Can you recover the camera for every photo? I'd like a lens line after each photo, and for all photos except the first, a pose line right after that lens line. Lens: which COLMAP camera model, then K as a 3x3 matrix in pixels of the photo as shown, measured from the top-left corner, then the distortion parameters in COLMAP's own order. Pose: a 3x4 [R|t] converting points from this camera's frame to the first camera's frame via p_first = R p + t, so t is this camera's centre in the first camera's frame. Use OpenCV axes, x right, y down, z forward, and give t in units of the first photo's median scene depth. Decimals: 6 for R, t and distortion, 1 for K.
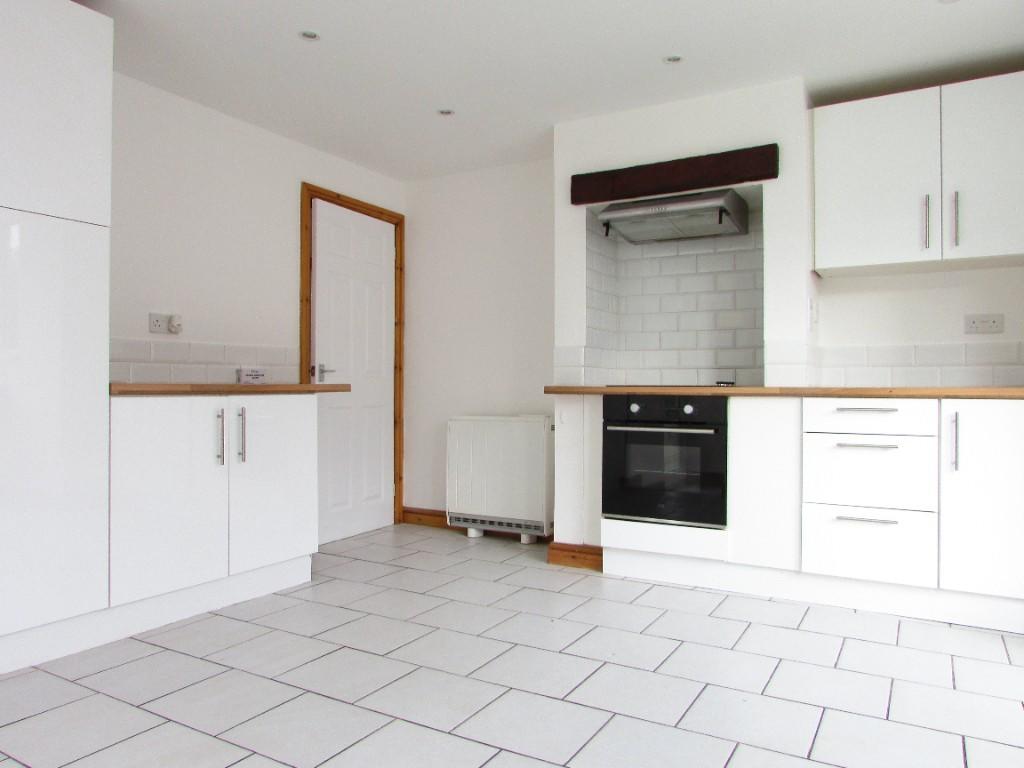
lens RADIAL K [[738.0, 0, 497.2], [0, 738.0, 381.9], [0, 0, 1]] dist [-0.024239, 0.020263]
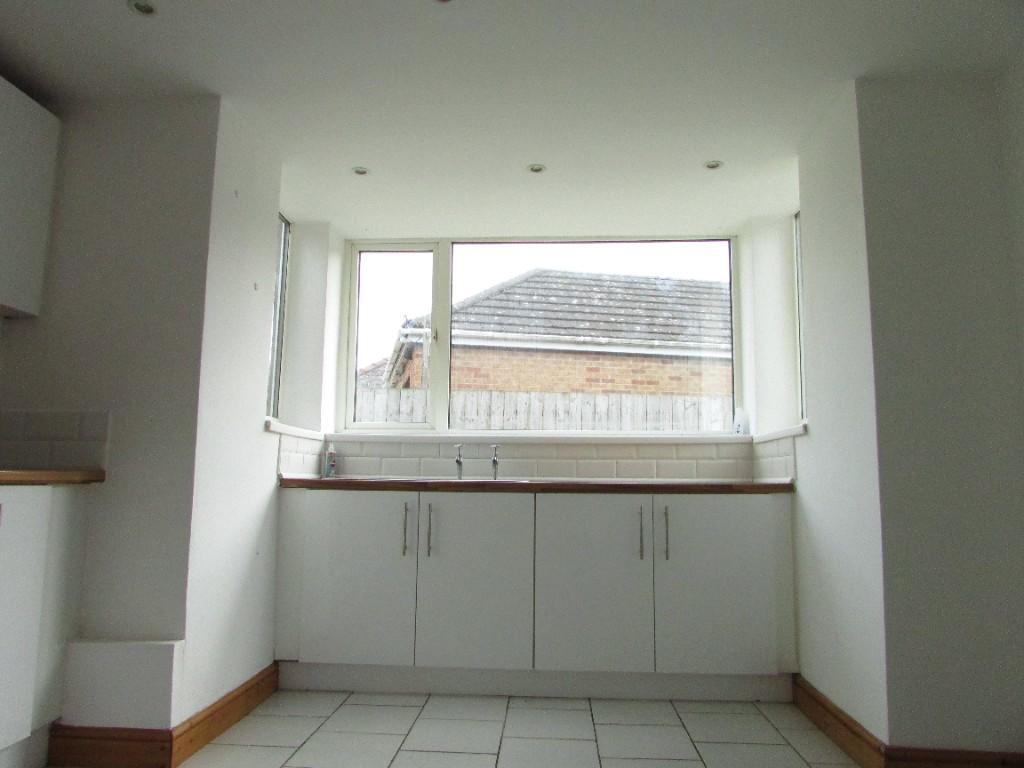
lens RADIAL K [[738.0, 0, 507.0], [0, 738.0, 381.4], [0, 0, 1]] dist [-0.024239, 0.020263]
pose [[-0.451141, 0.111729, 0.885431, -0.200301], [-0.024264, 0.990230, -0.137316, 0.006947], [-0.892123, -0.083433, -0.444022, 0.688185]]
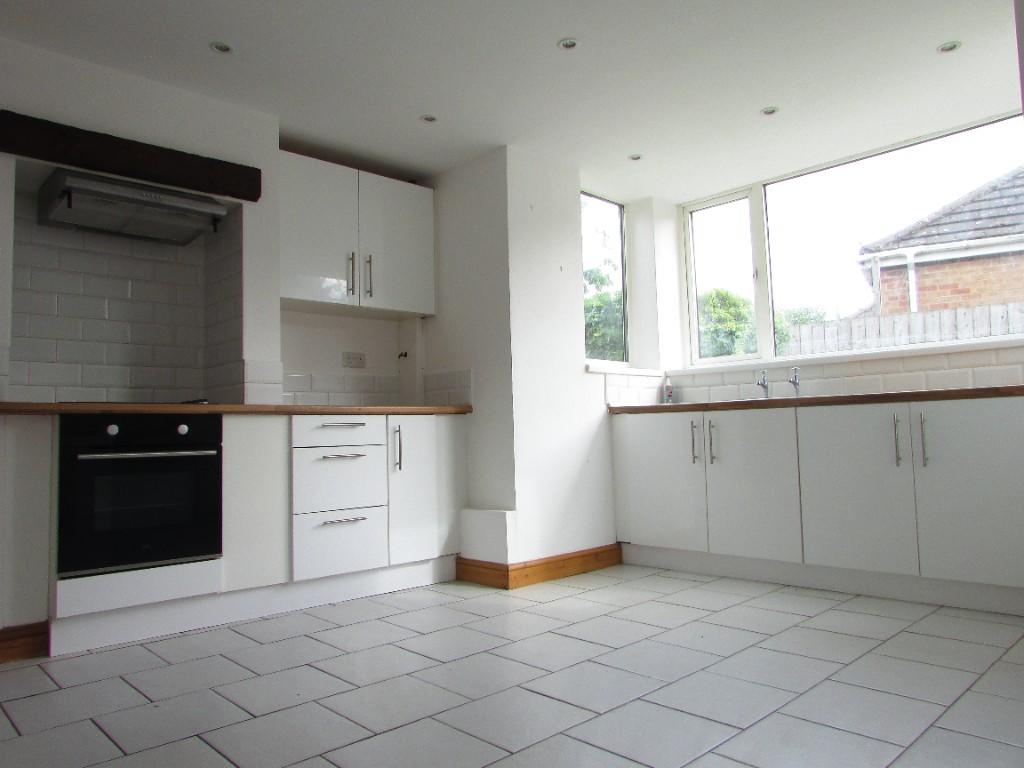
lens RADIAL K [[738.0, 0, 511.8], [0, 738.0, 380.7], [0, 0, 1]] dist [-0.024239, 0.020263]
pose [[0.272203, 0.056034, 0.960607, -0.454158], [0.014314, 0.997957, -0.062269, 0.037018], [-0.962134, 0.030699, 0.270844, 0.355045]]
